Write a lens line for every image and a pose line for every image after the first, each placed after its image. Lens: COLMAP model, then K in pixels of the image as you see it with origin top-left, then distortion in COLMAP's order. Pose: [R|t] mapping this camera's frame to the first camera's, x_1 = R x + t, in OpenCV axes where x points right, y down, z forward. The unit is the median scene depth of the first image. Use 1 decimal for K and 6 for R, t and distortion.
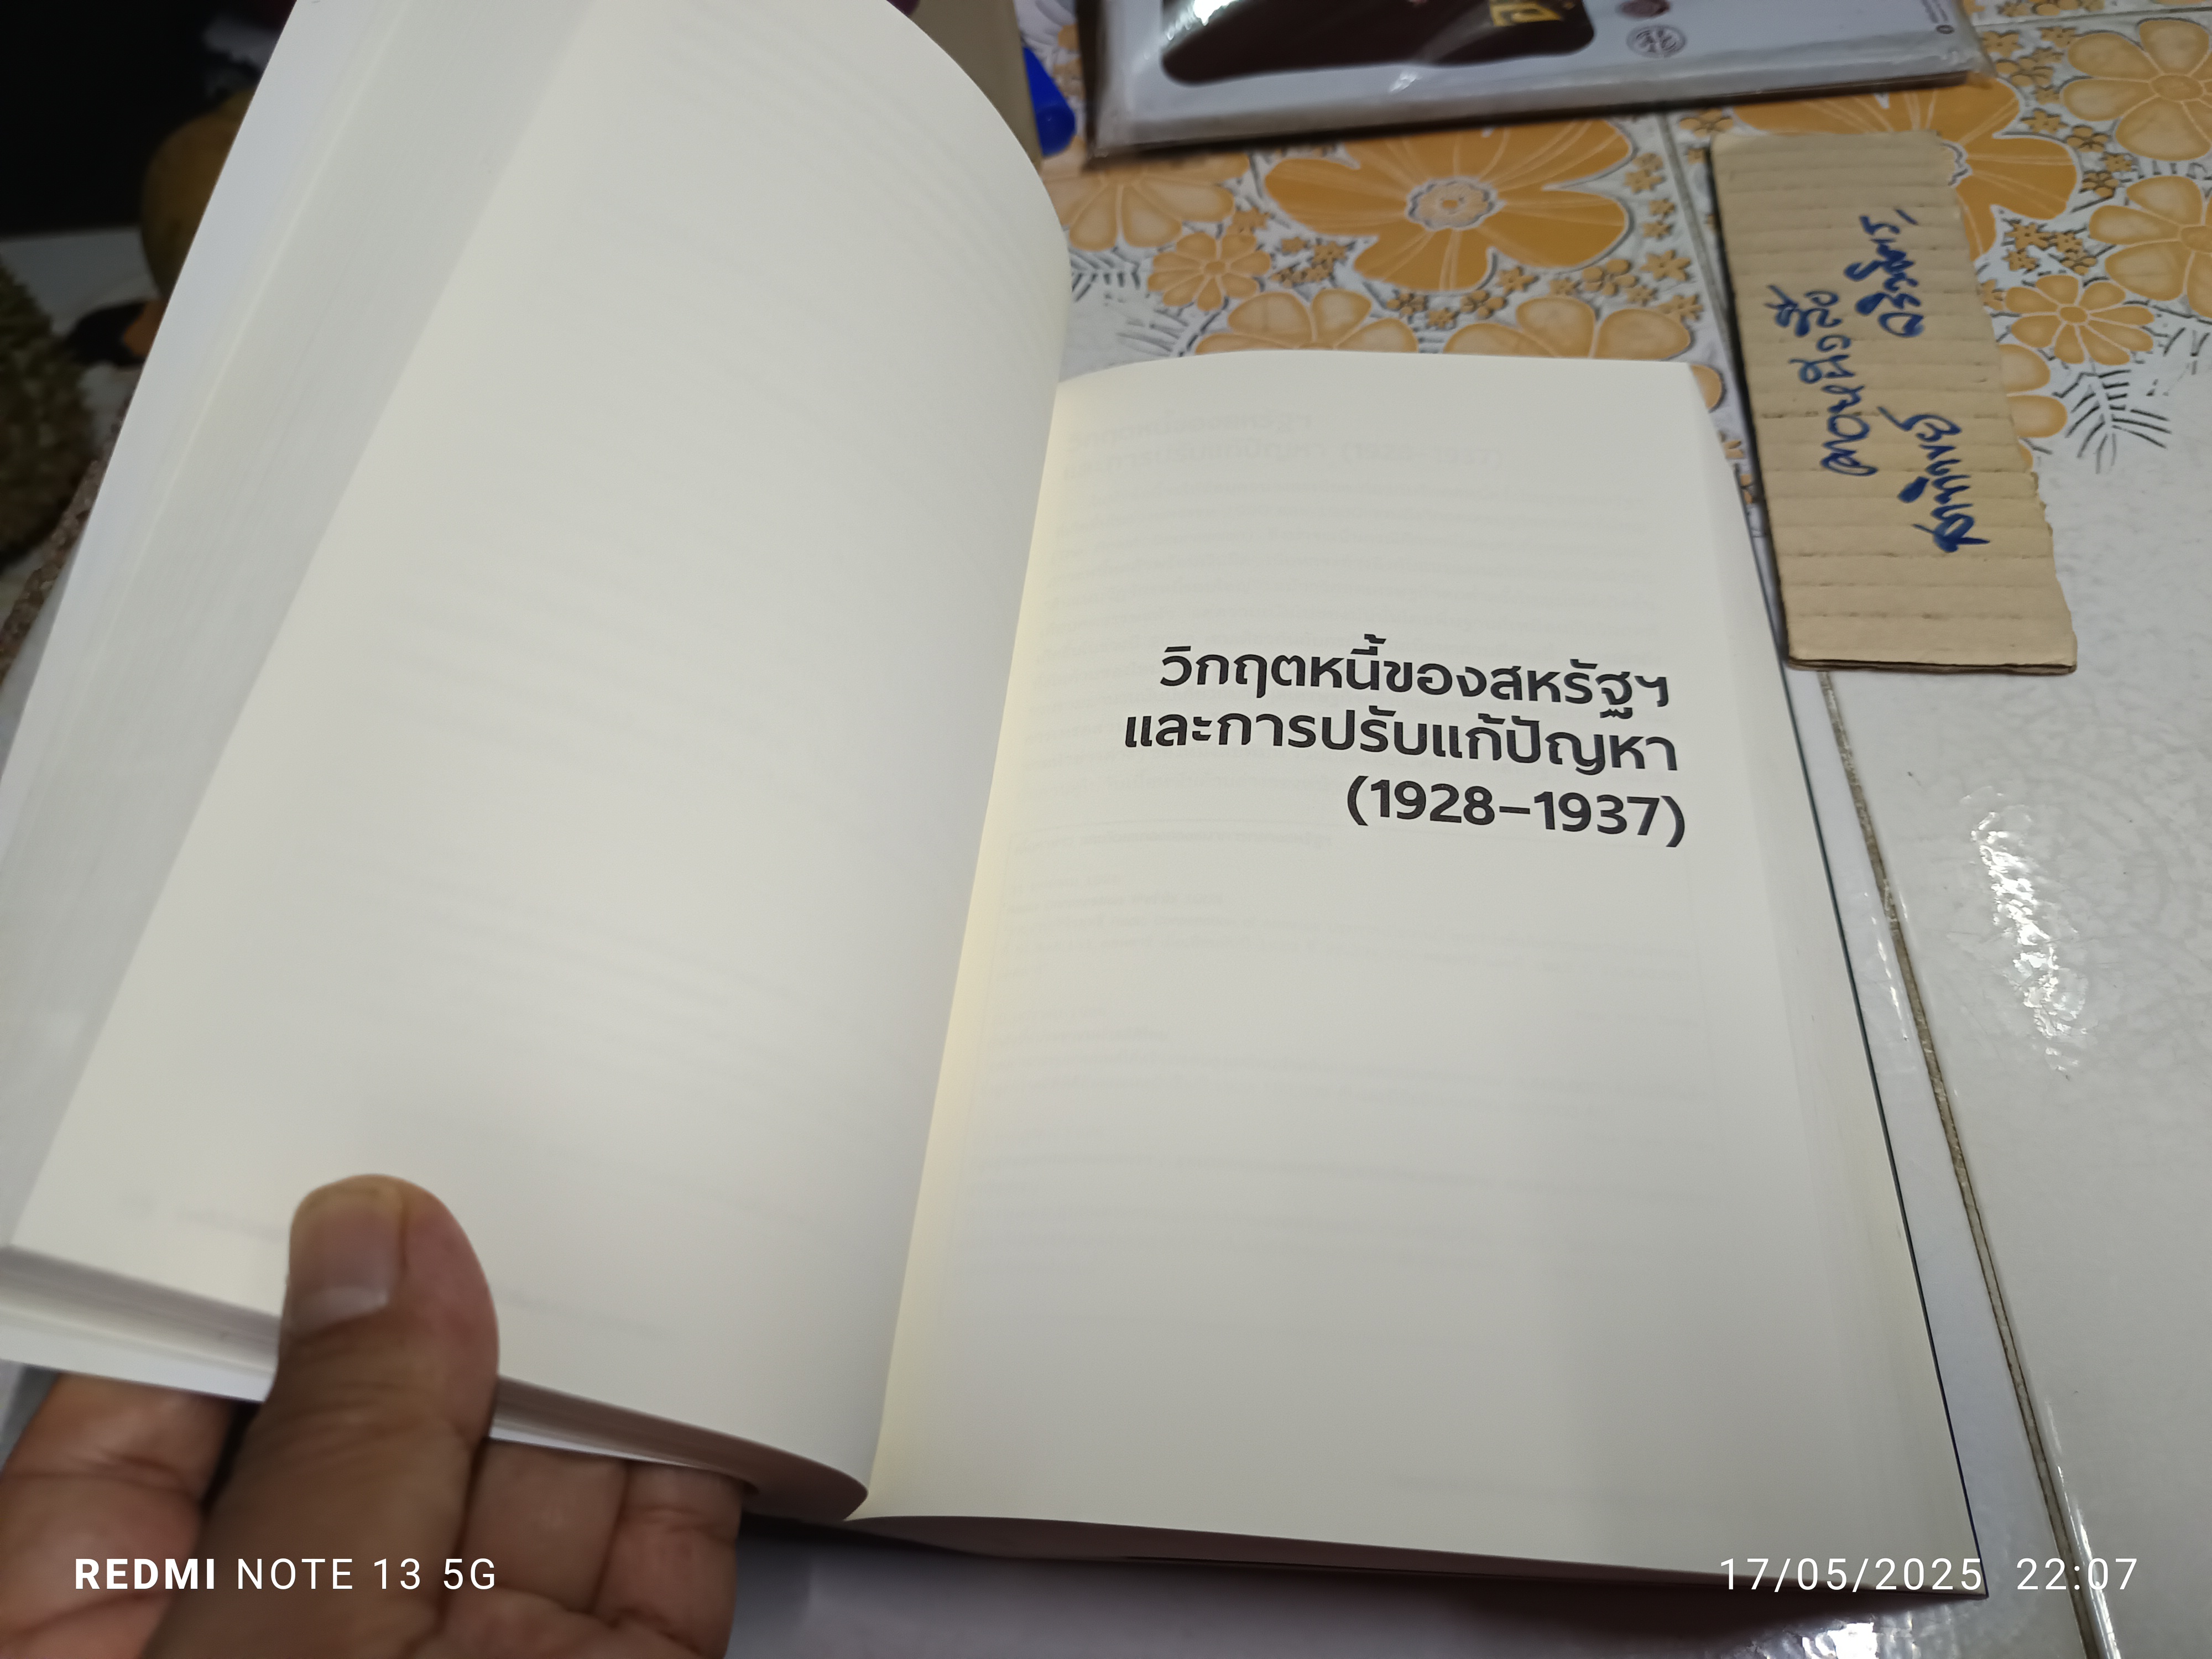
lens RADIAL K [[1650.9, 0, 1101.9], [0, 1650.9, 829.7], [0, 0, 1]] dist [-0.040058, 0.015761]
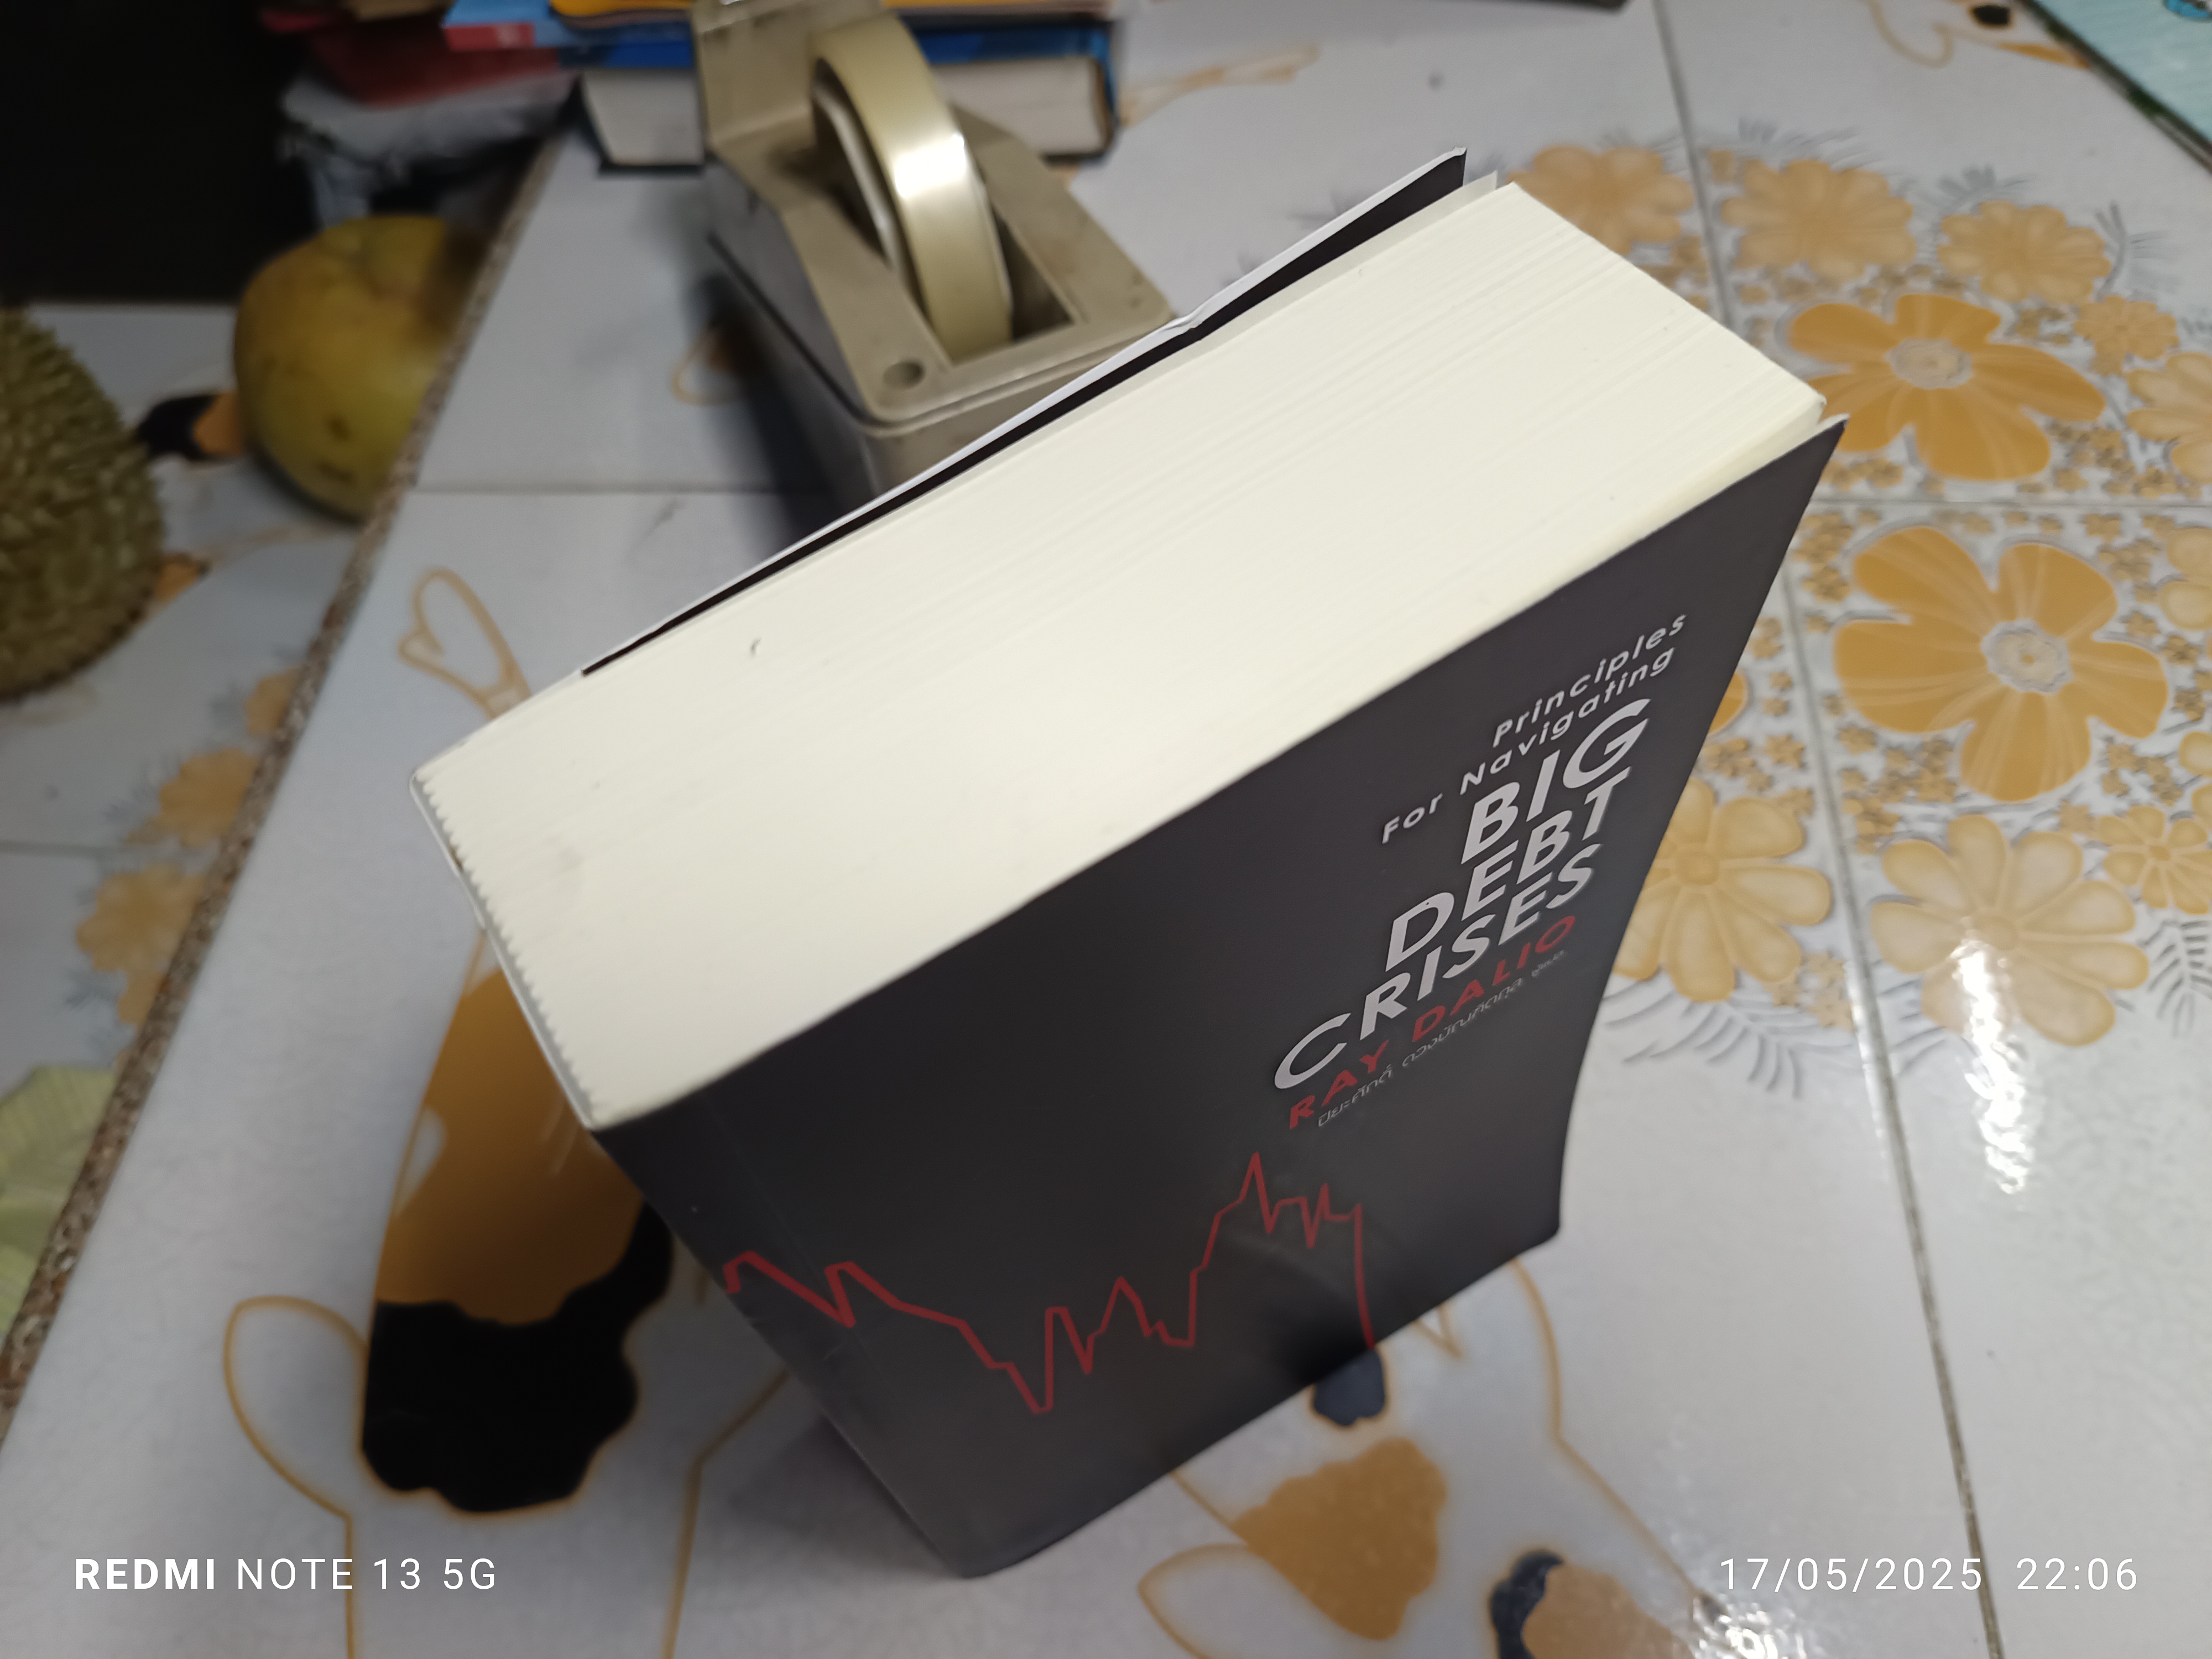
lens RADIAL K [[1650.9, 0, 1100.7], [0, 1650.9, 823.2], [0, 0, 1]] dist [-0.040058, 0.015761]
pose [[0.996864, 0.075804, 0.022694, -0.117384], [-0.076099, 0.997023, 0.012410, -0.278772], [-0.021686, -0.014098, 0.999665, -0.054197]]
